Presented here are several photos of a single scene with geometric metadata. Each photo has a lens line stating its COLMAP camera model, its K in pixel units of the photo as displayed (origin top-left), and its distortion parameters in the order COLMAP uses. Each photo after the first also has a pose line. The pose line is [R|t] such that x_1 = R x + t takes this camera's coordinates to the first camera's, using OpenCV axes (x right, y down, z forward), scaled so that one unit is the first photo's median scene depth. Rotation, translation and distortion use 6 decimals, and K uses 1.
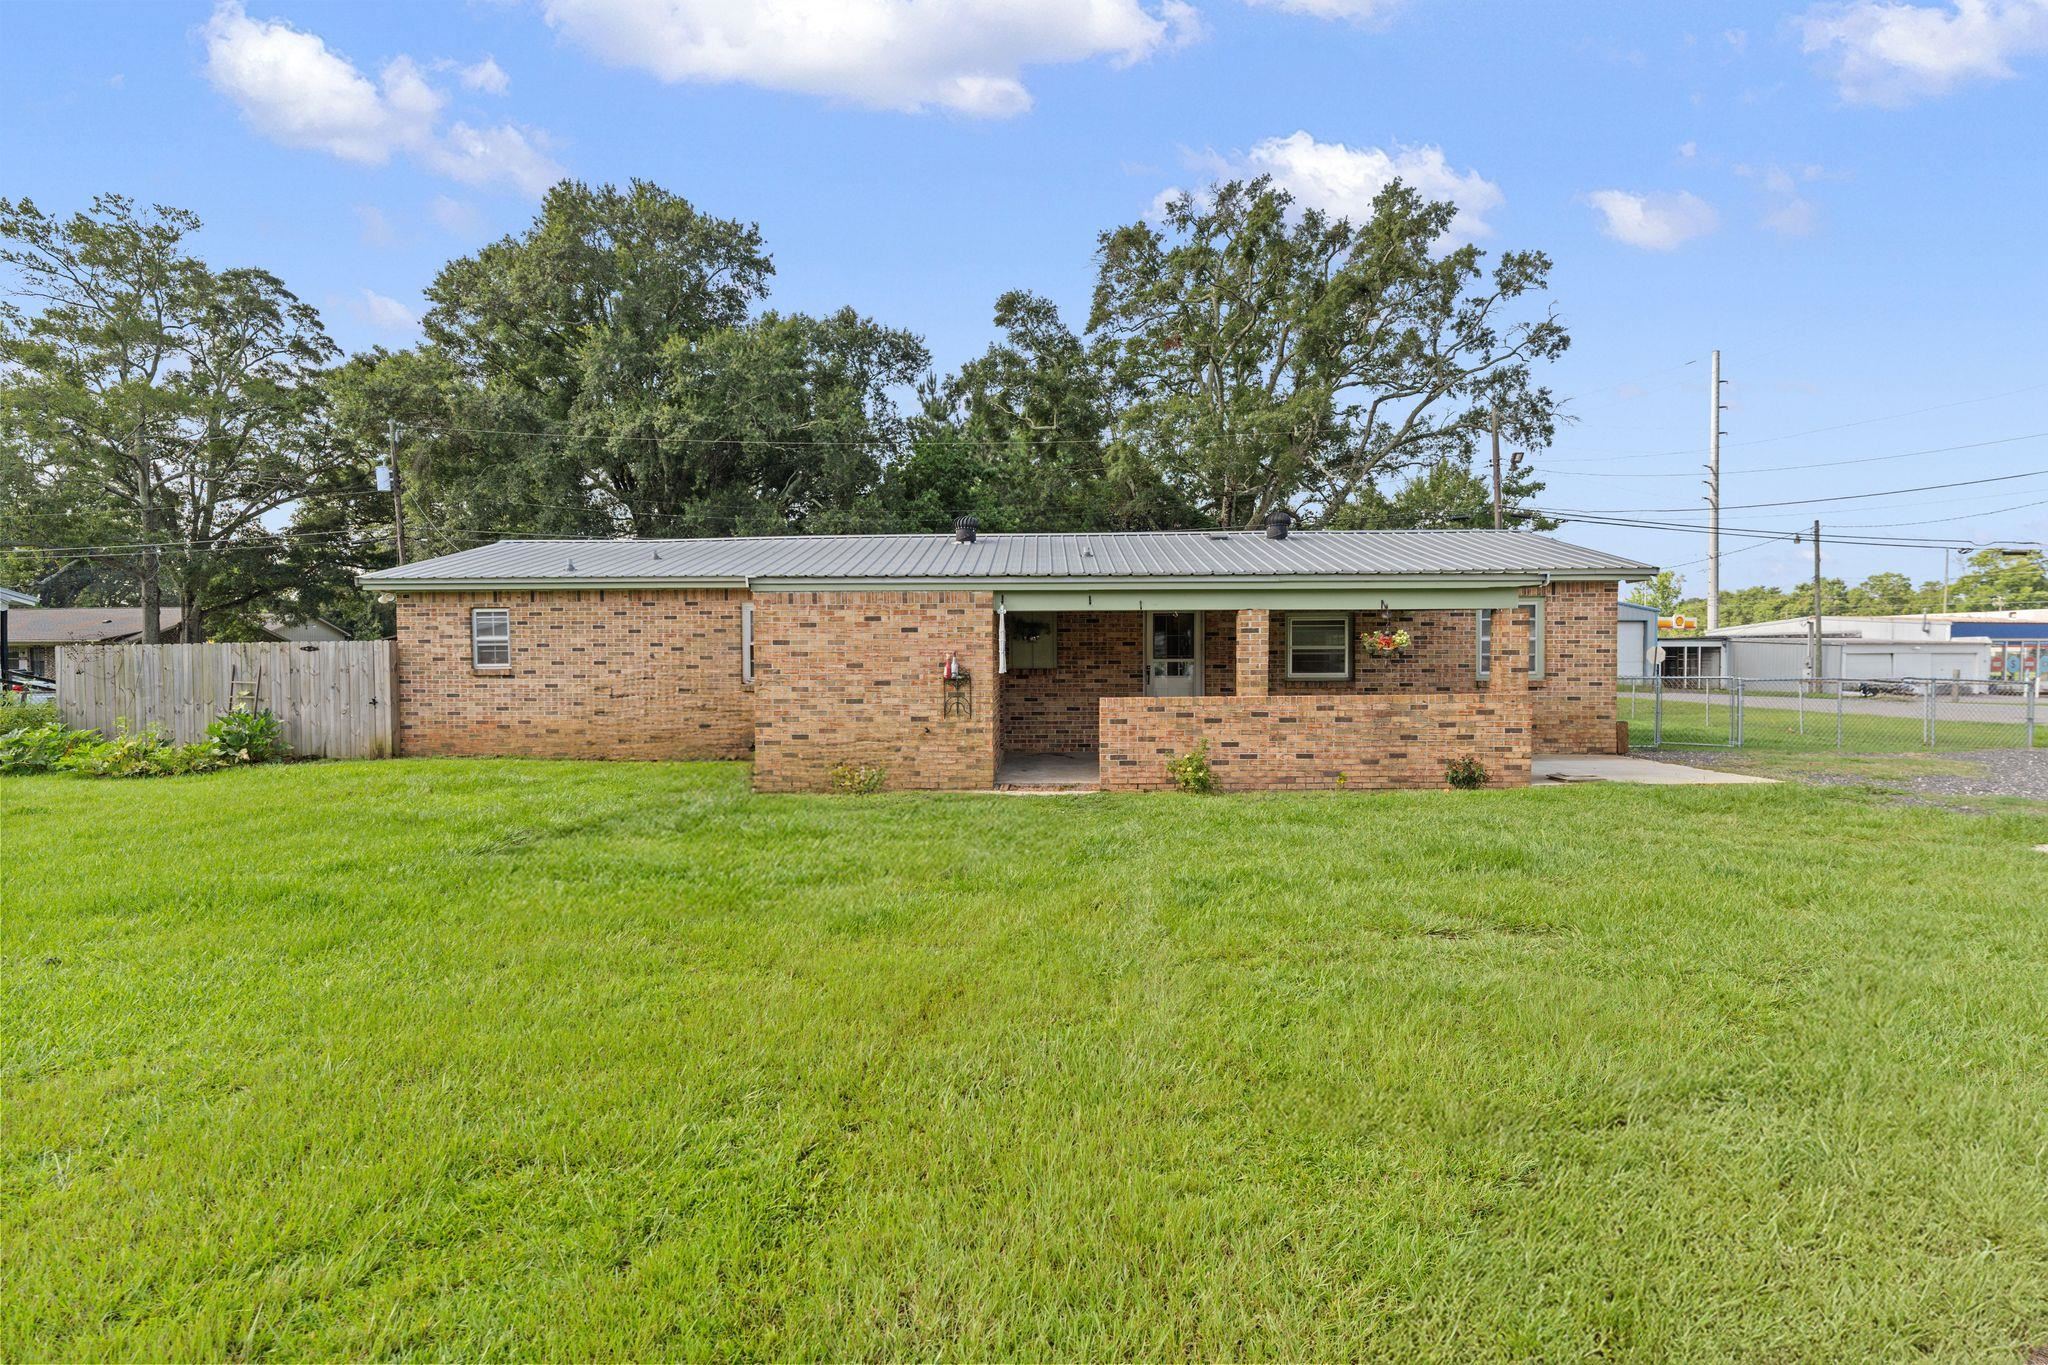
lens RADIAL K [[1050.4, 0, 1024.0], [0, 1050.4, 682.5], [0, 0, 1]] dist [0.001285, -0.000559]
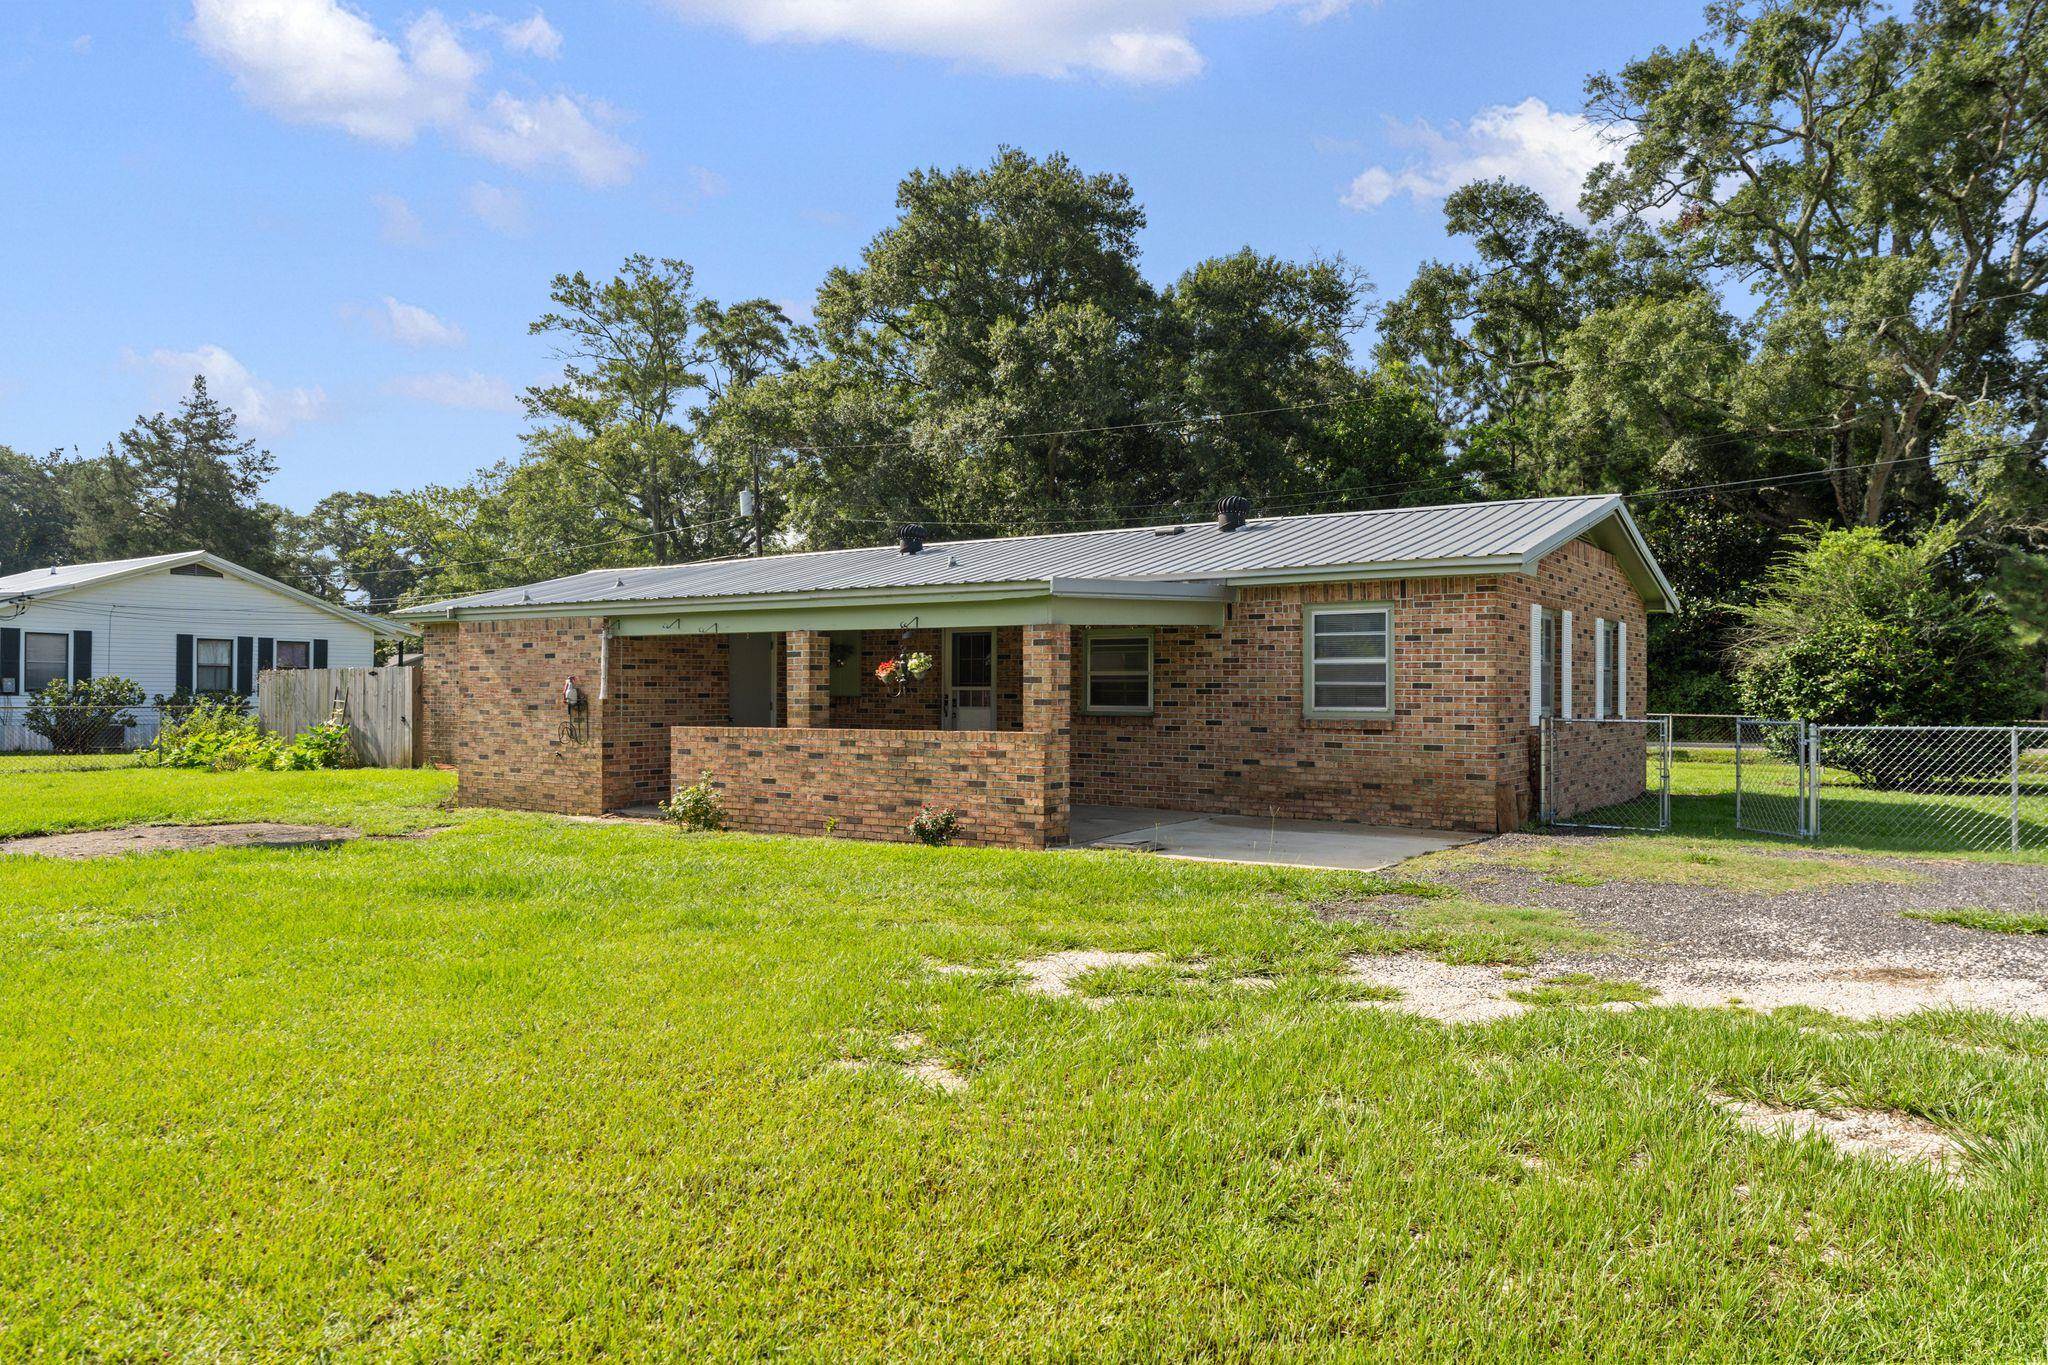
lens RADIAL K [[1389.3, 0, 1021.8], [0, 1389.3, 689.5], [0, 0, 1]] dist [-0.003005, -0.000813]
pose [[0.837153, 0.007326, -0.546919, 0.793586], [-0.018568, 0.999715, -0.015029, -0.004263], [0.546653, 0.022737, 0.837050, 0.092176]]
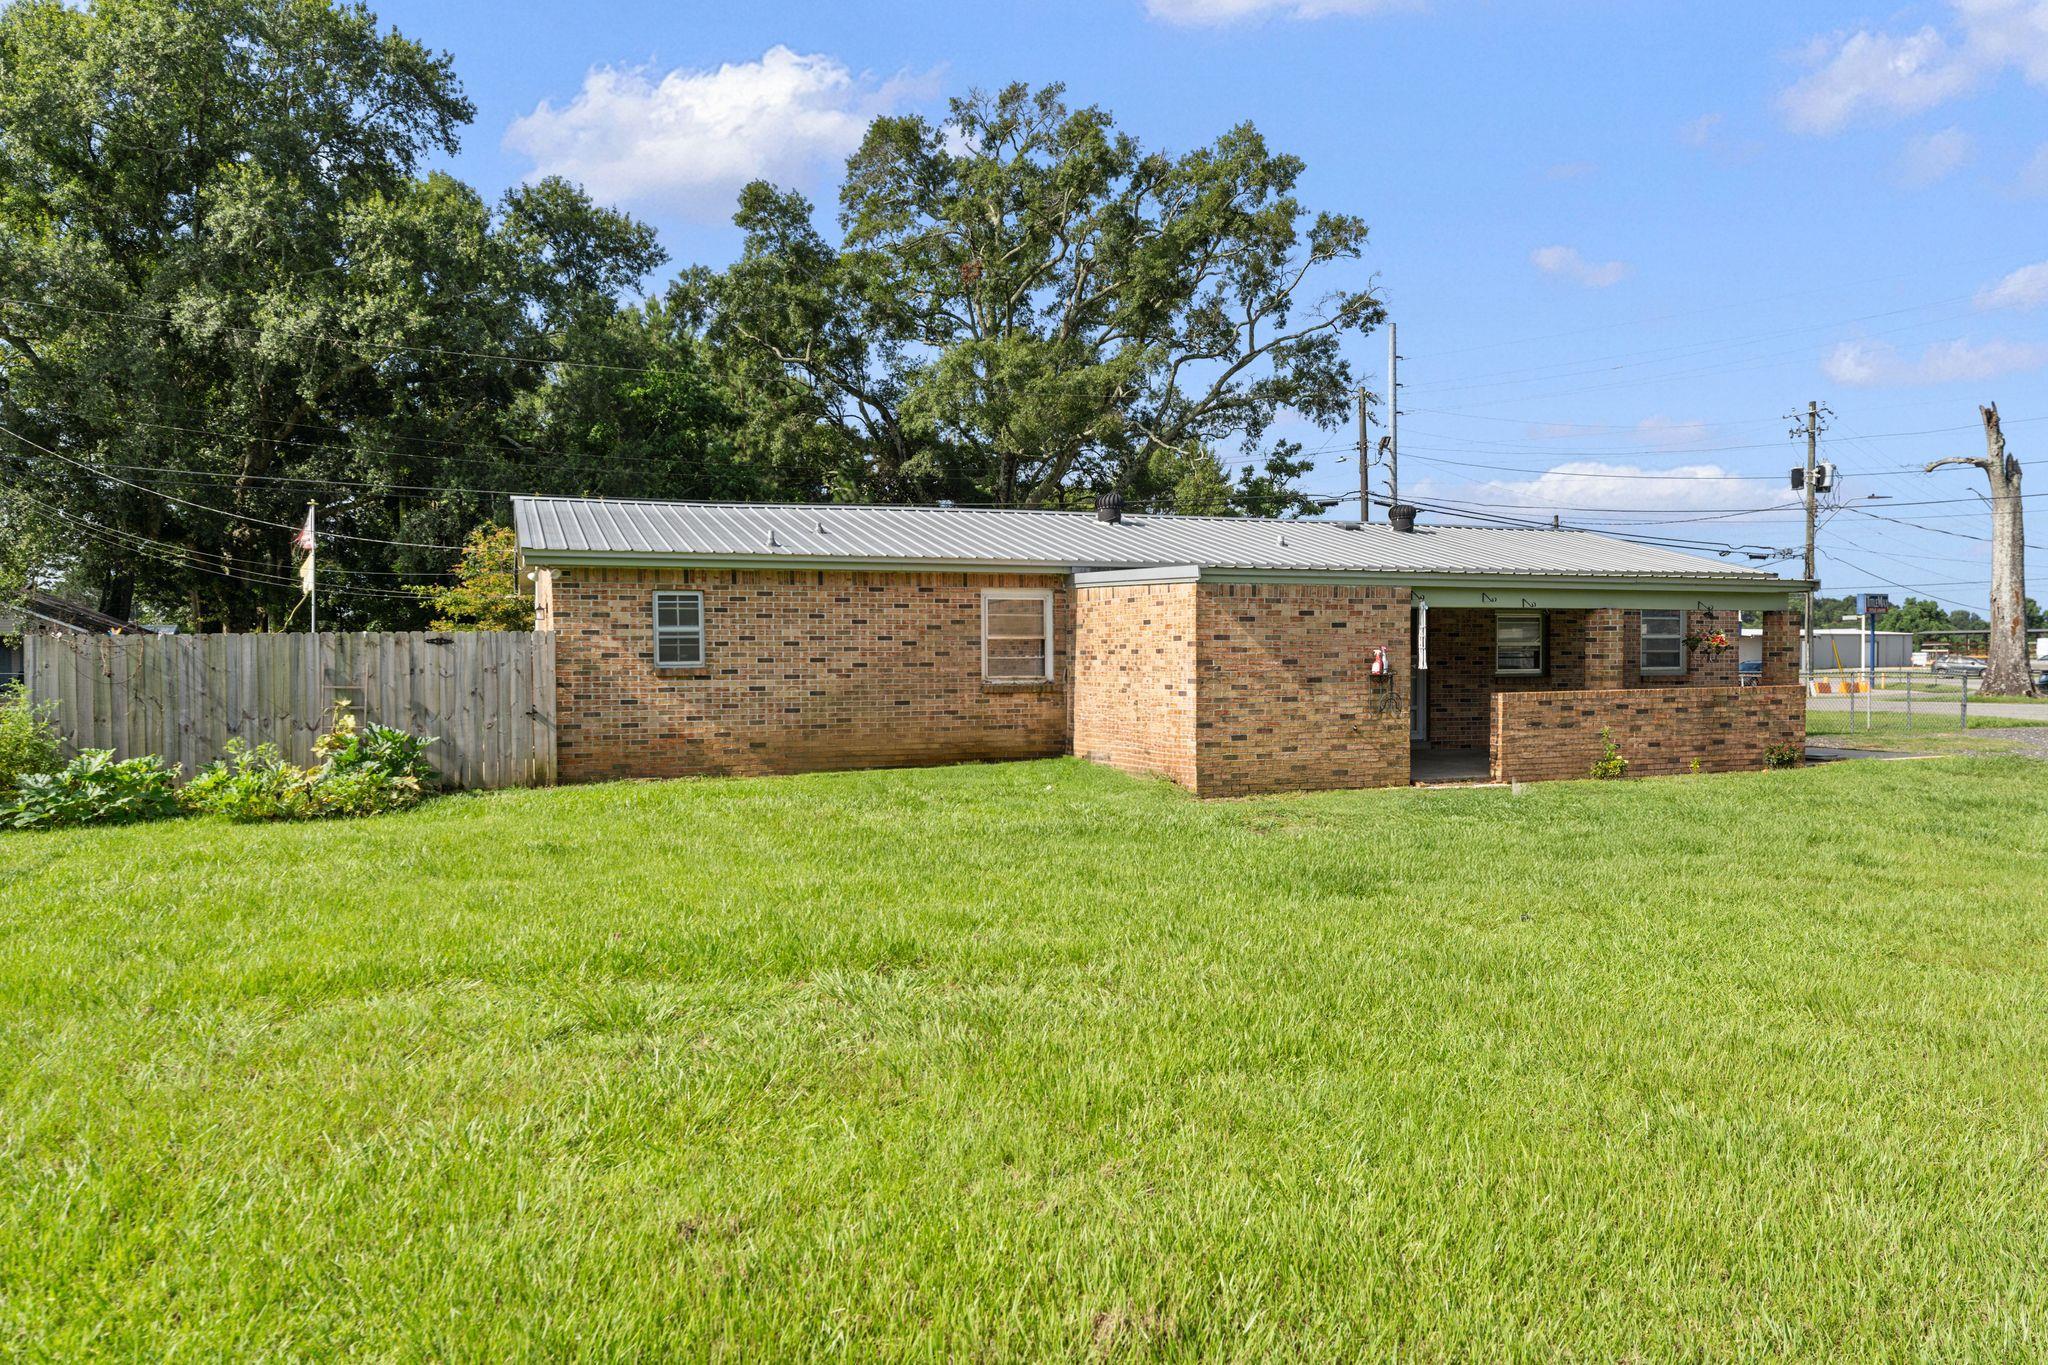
lens RADIAL K [[1389.3, 0, 1021.8], [0, 1389.3, 689.5], [0, 0, 1]] dist [-0.003005, -0.000813]
pose [[0.926437, -0.009073, 0.376341, -0.675763], [0.008745, 0.999958, 0.002581, 0.002928], [-0.376349, 0.000900, 0.926478, -0.064022]]
